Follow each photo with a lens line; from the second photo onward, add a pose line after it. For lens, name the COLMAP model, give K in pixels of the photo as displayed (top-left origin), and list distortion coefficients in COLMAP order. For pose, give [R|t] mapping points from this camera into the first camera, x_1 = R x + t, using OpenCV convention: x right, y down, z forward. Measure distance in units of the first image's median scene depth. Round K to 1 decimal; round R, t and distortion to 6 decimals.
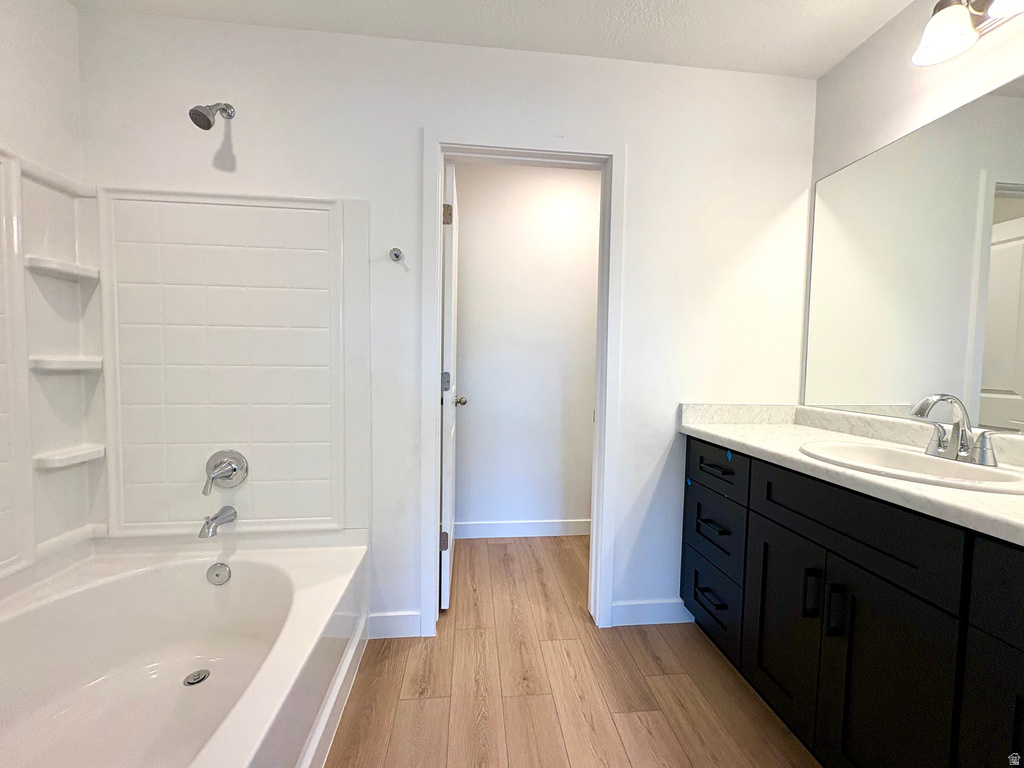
lens RADIAL K [[412.5, 0, 512.0], [0, 412.5, 384.0], [0, 0, 1]] dist [-0.000717, 0.000041]
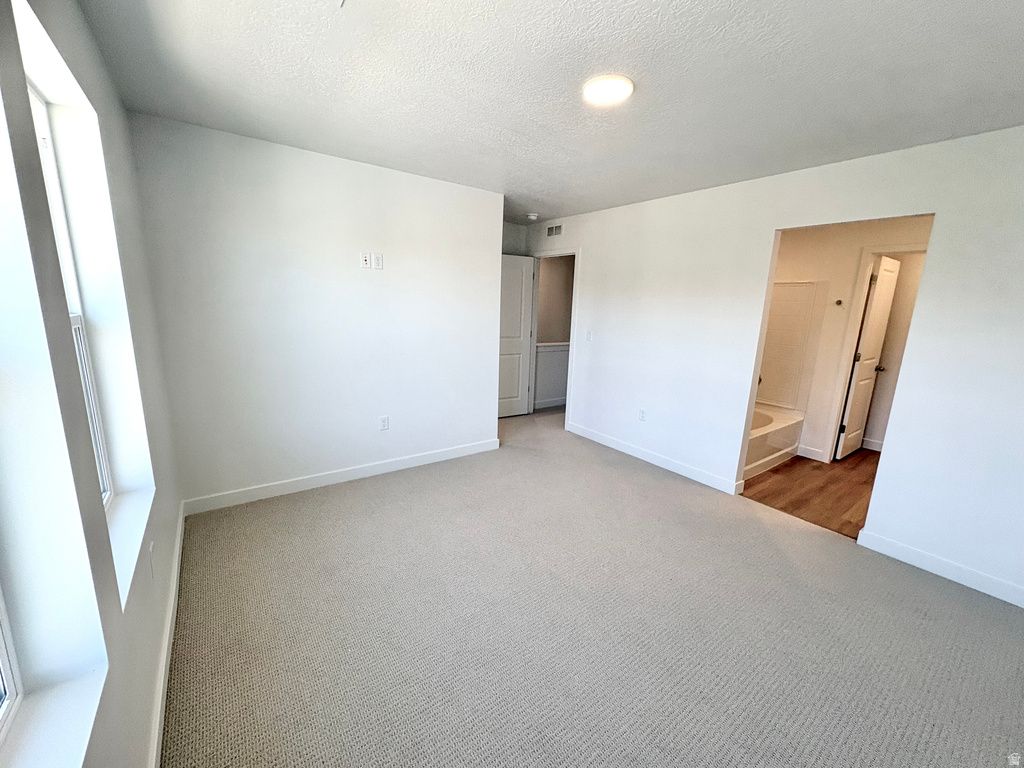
lens RADIAL K [[412.5, 0, 512.0], [0, 412.5, 384.0], [0, 0, 1]] dist [-0.000717, 0.000041]
pose [[0.500153, 0.172197, -0.848643, 0.889211], [-0.068792, 0.984832, 0.159288, -0.097581], [0.863200, -0.021289, 0.504413, -1.874292]]
